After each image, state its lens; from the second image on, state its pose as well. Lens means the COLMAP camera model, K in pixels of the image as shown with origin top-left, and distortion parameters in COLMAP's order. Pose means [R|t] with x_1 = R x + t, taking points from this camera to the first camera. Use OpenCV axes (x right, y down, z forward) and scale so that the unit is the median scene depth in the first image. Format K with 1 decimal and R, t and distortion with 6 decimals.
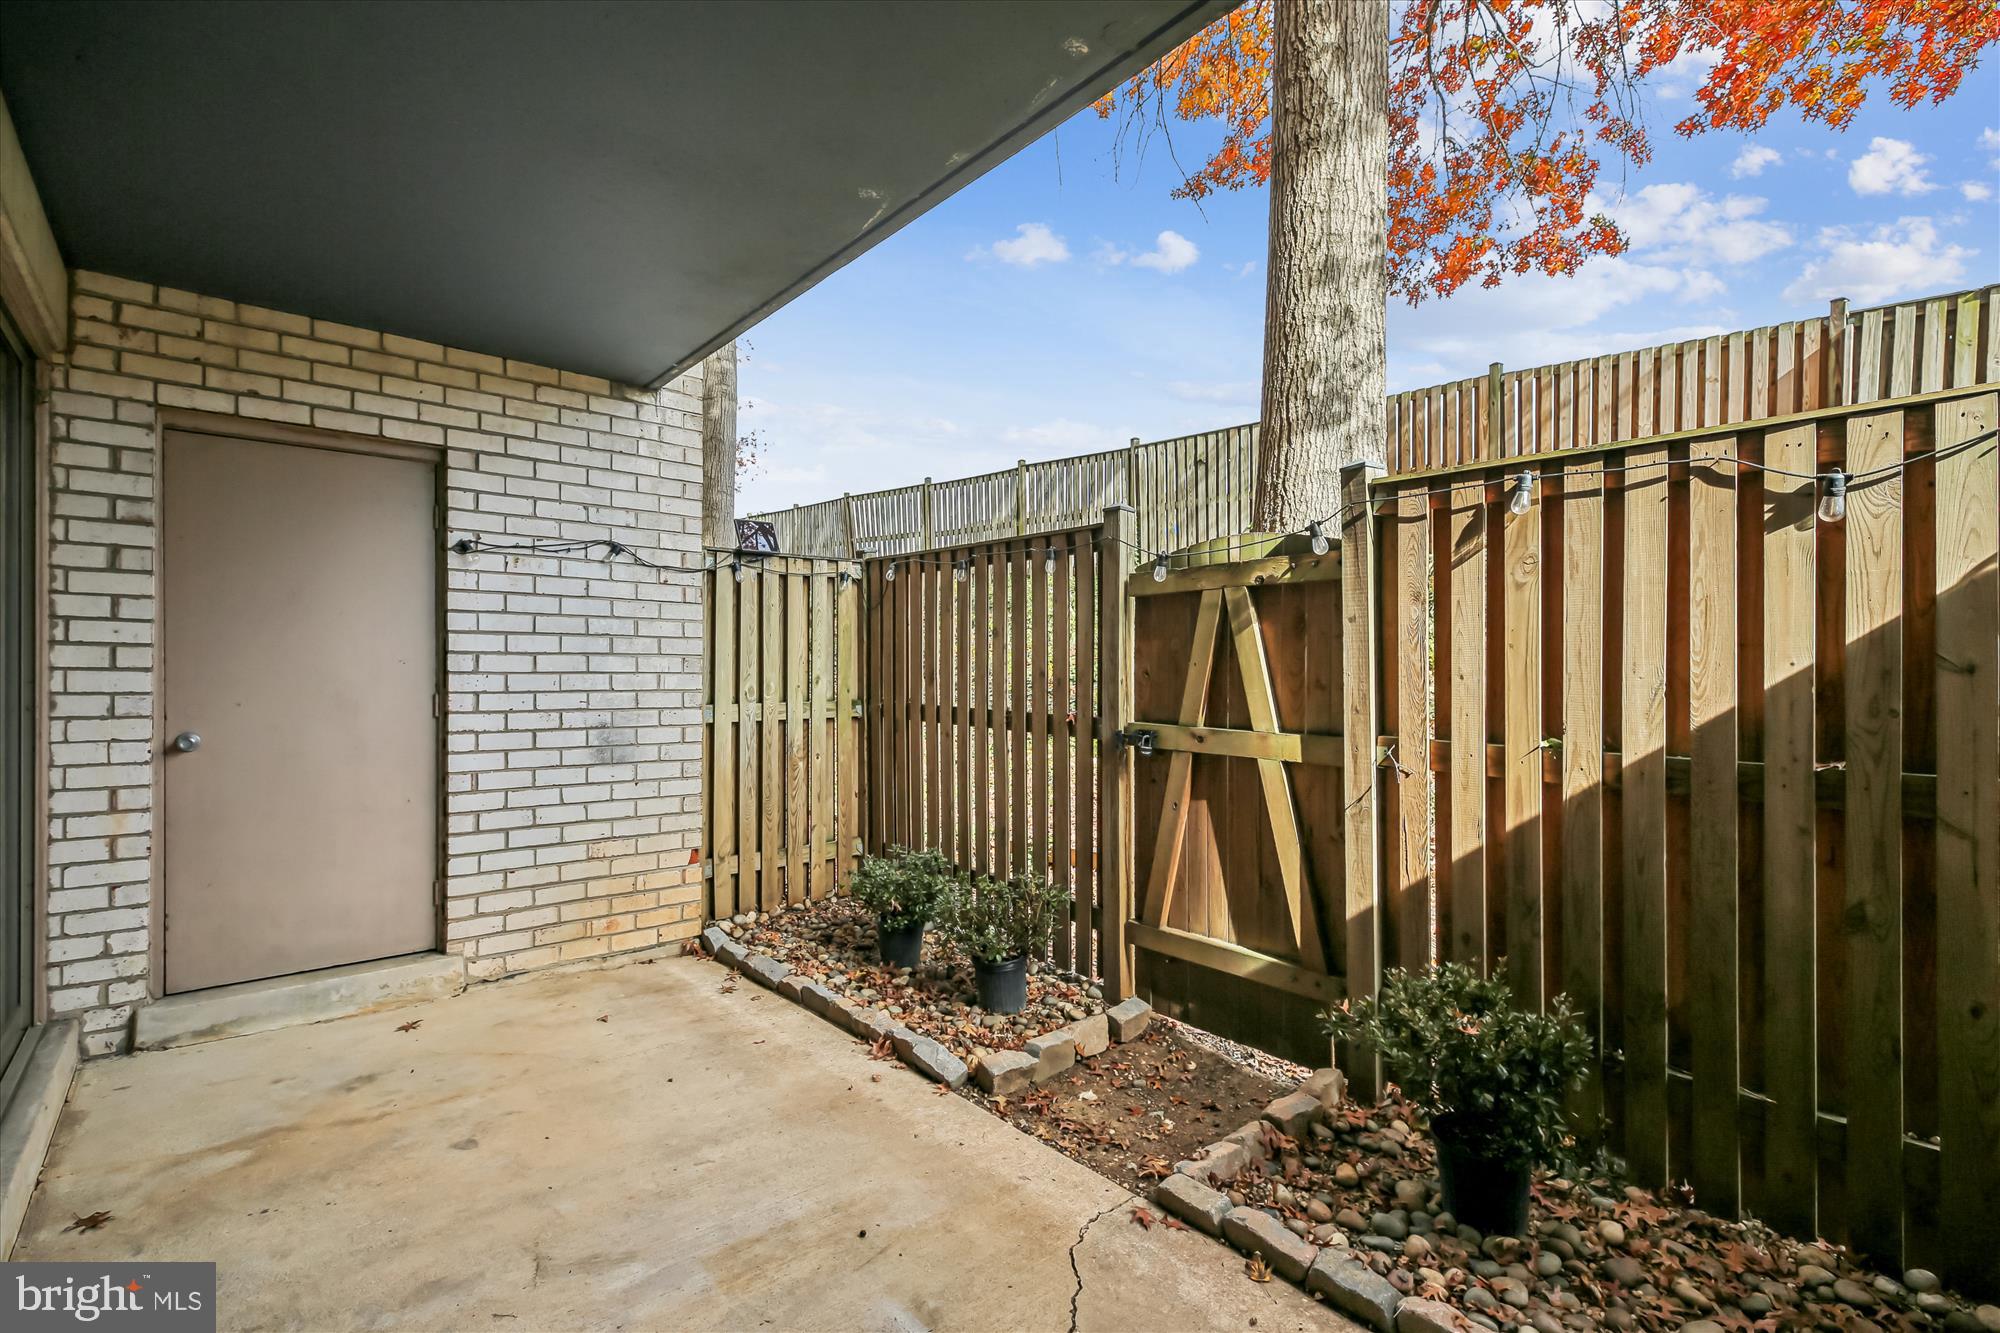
lens RADIAL K [[905.0, 0, 1019.7], [0, 905.0, 673.7], [0, 0, 1]] dist [-0.002329, -0.000668]
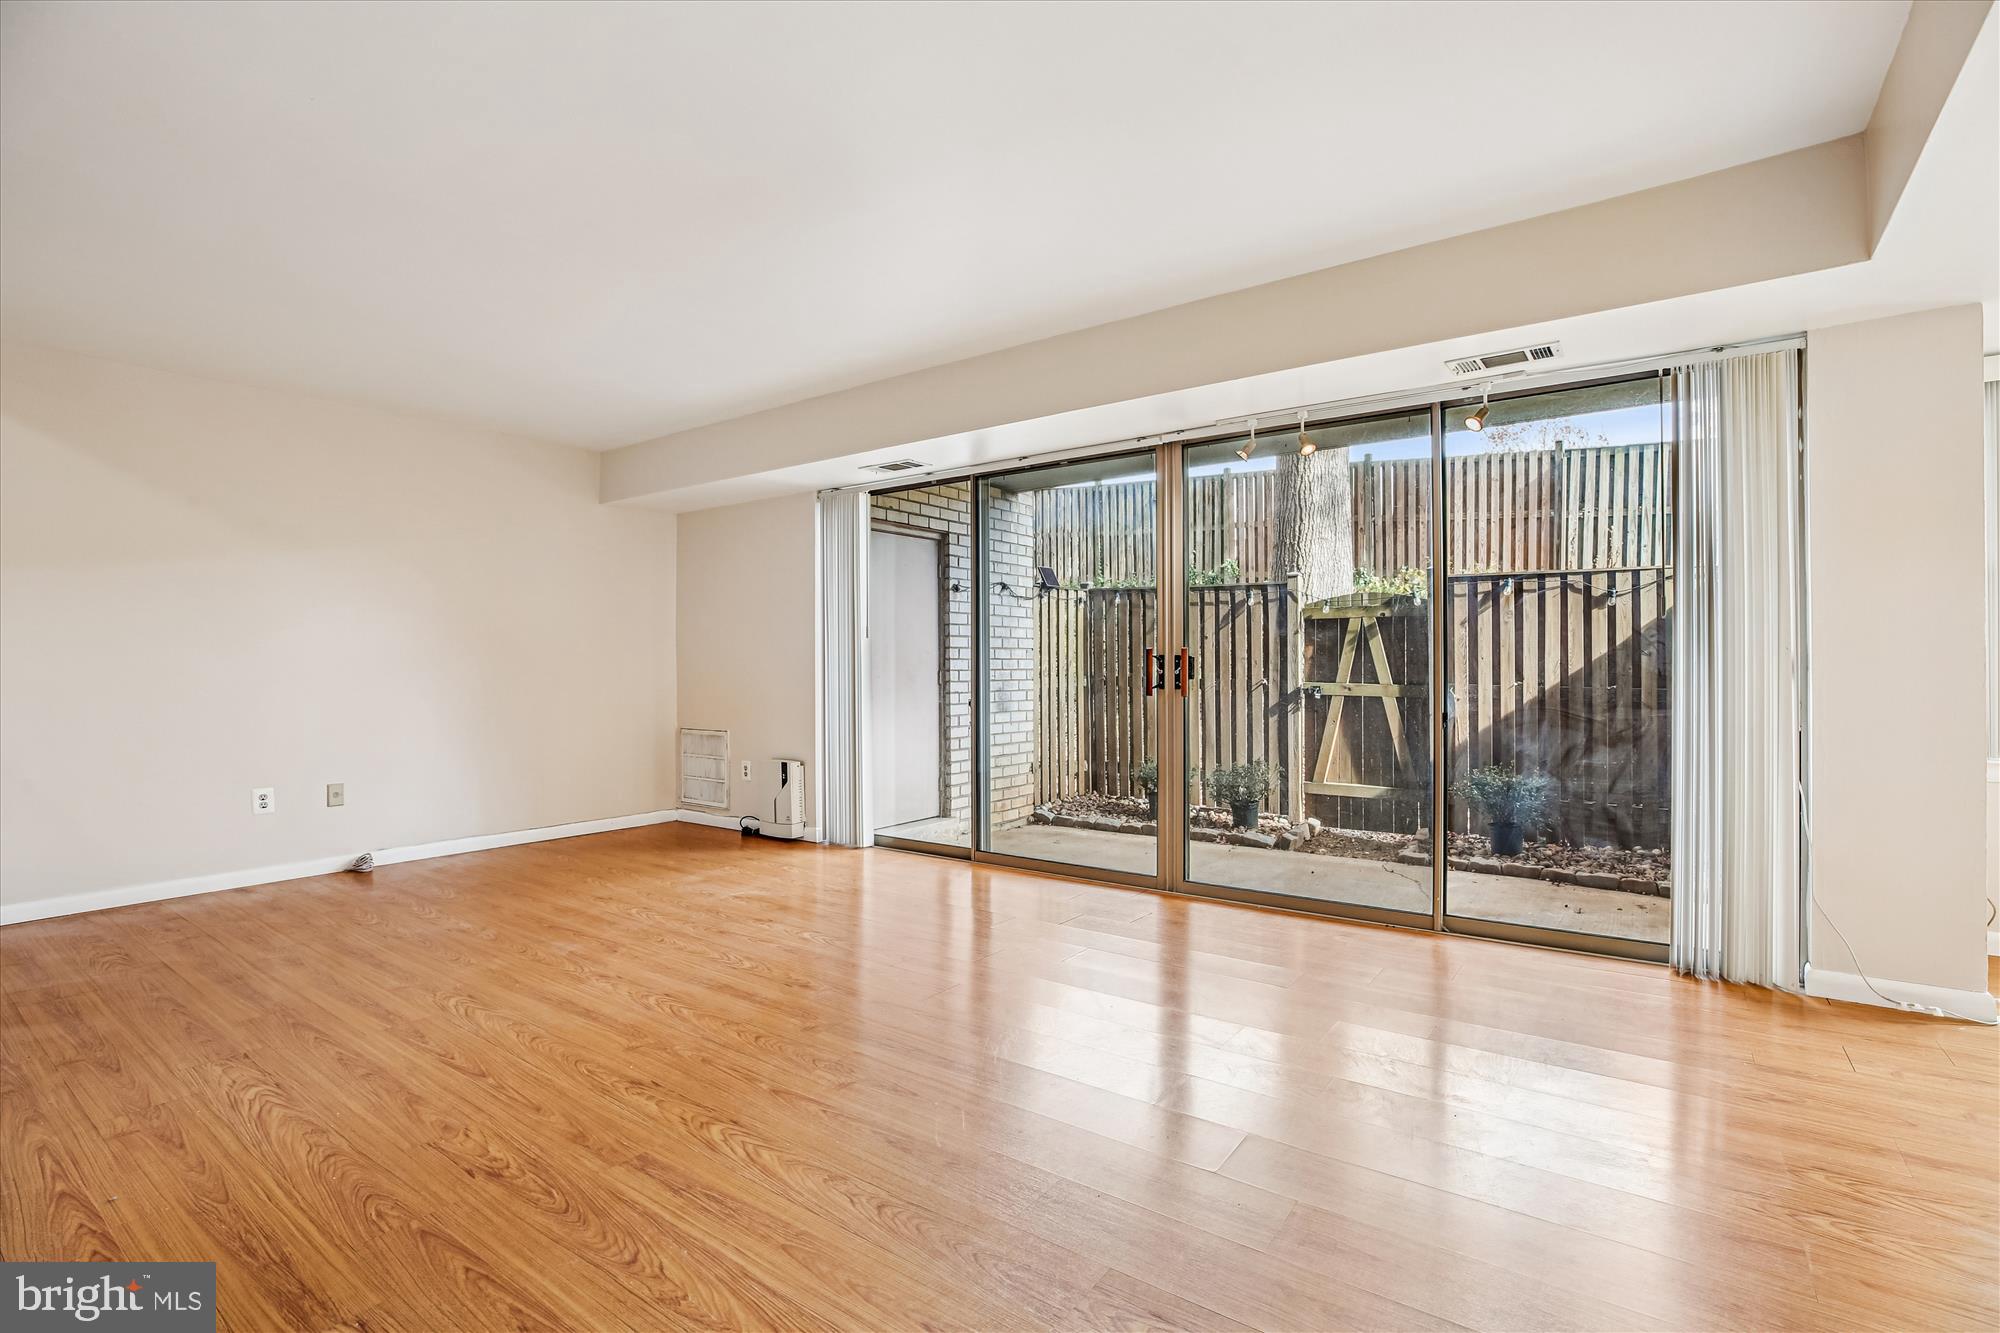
lens RADIAL K [[911.8, 0, 1009.3], [0, 911.8, 658.3], [0, 0, 1]] dist [-0.051288, 0.012039]
pose [[0.973226, -0.003951, 0.229818, -1.110560], [0.004553, 0.999987, -0.002091, 0.001778], [-0.229807, 0.003081, 0.973231, -0.916533]]
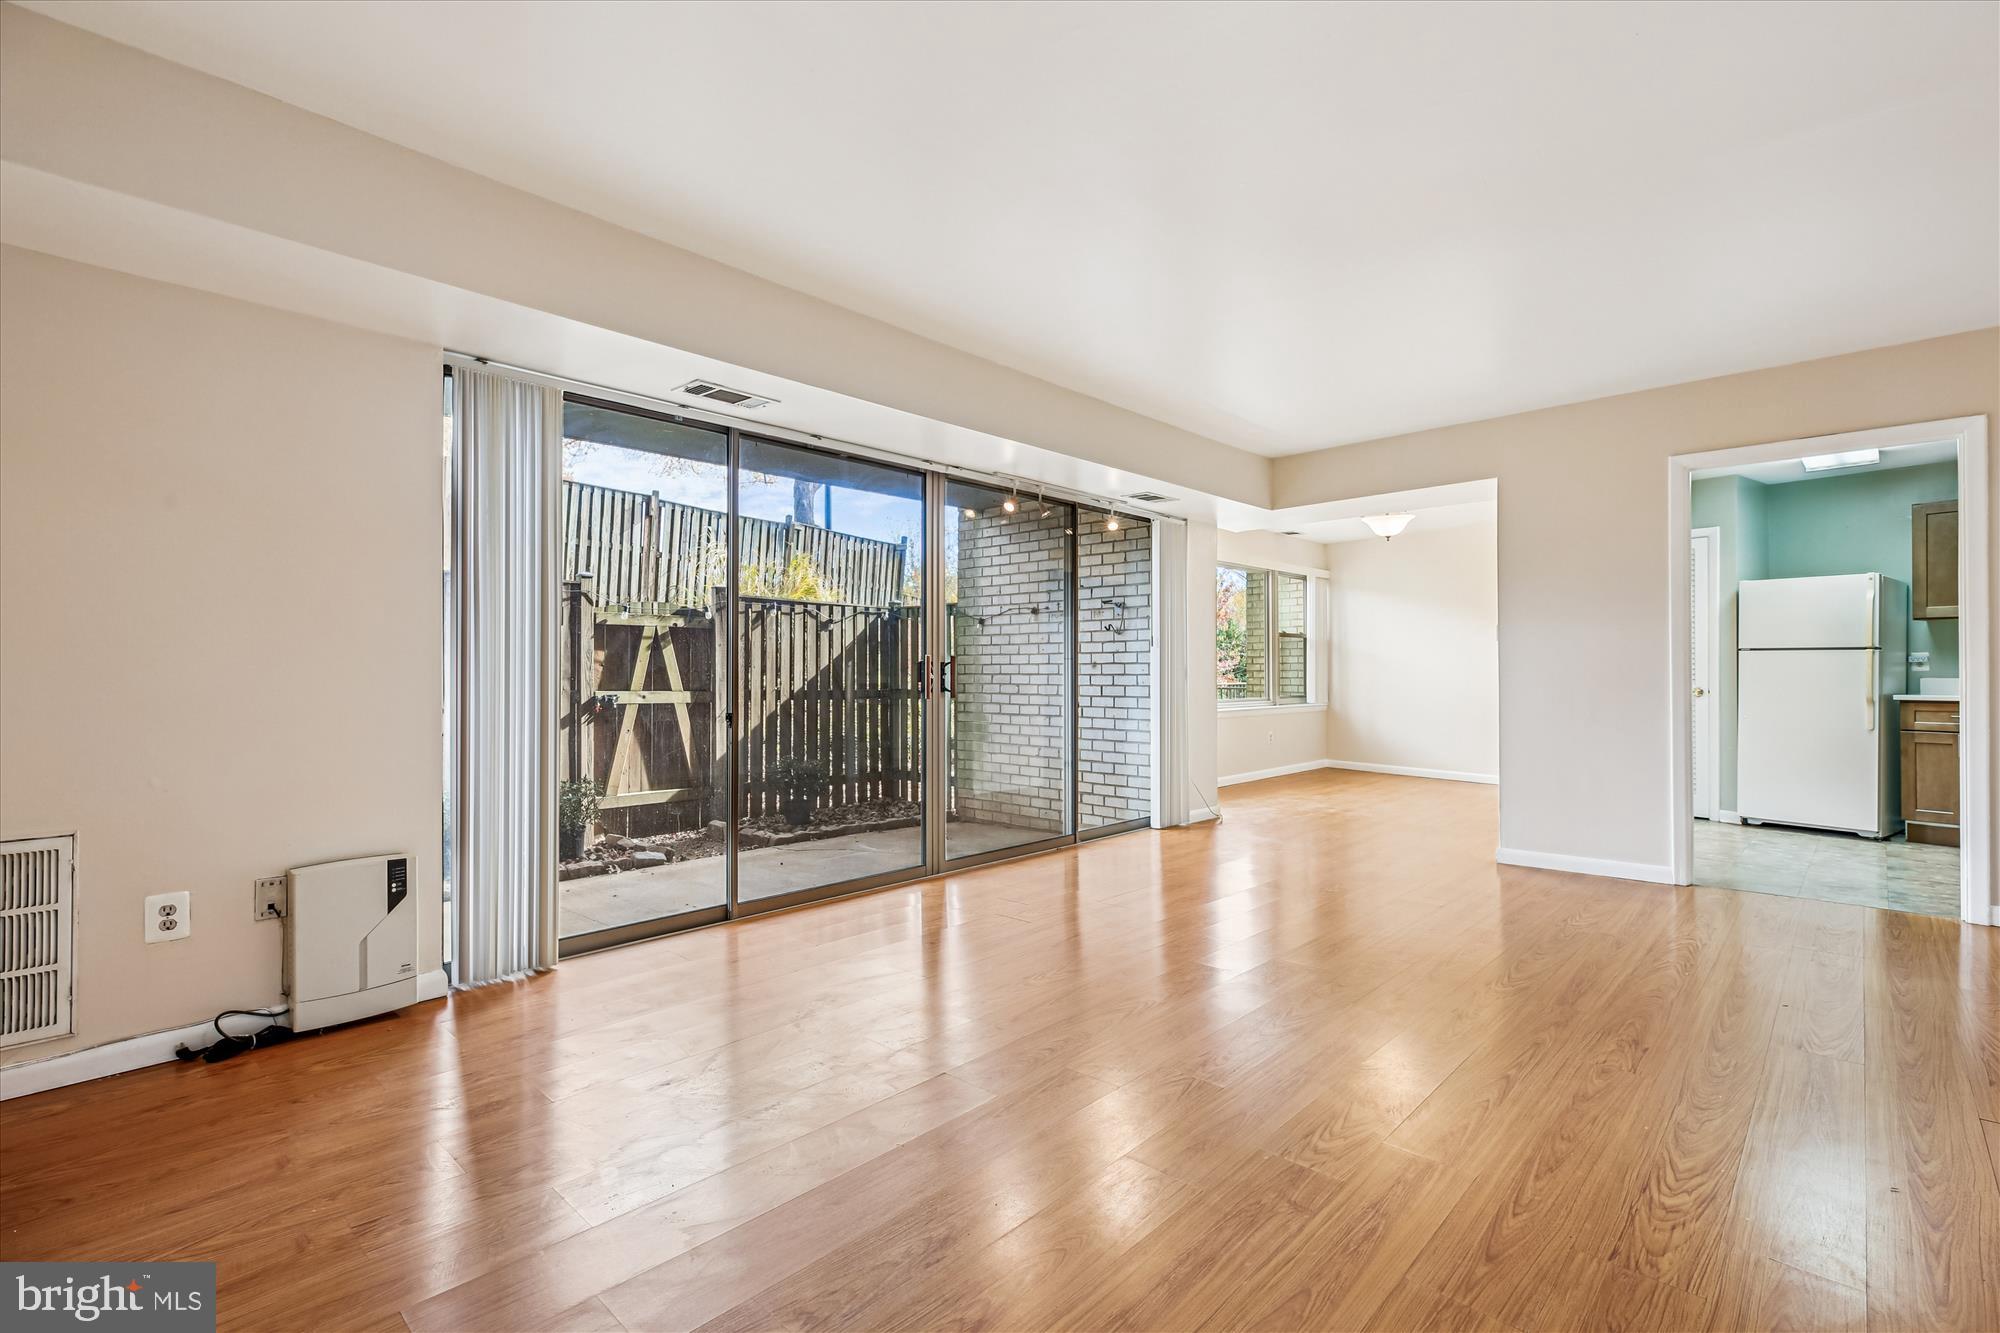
lens RADIAL K [[903.7, 0, 1001.2], [0, 903.7, 658.8], [0, 0, 1]] dist [-0.001121, -0.000309]
pose [[-0.091361, 0.013144, 0.995731, -2.073838], [-0.004178, 0.999899, -0.013583, 0.009098], [-0.995809, -0.005401, -0.091297, 0.381919]]
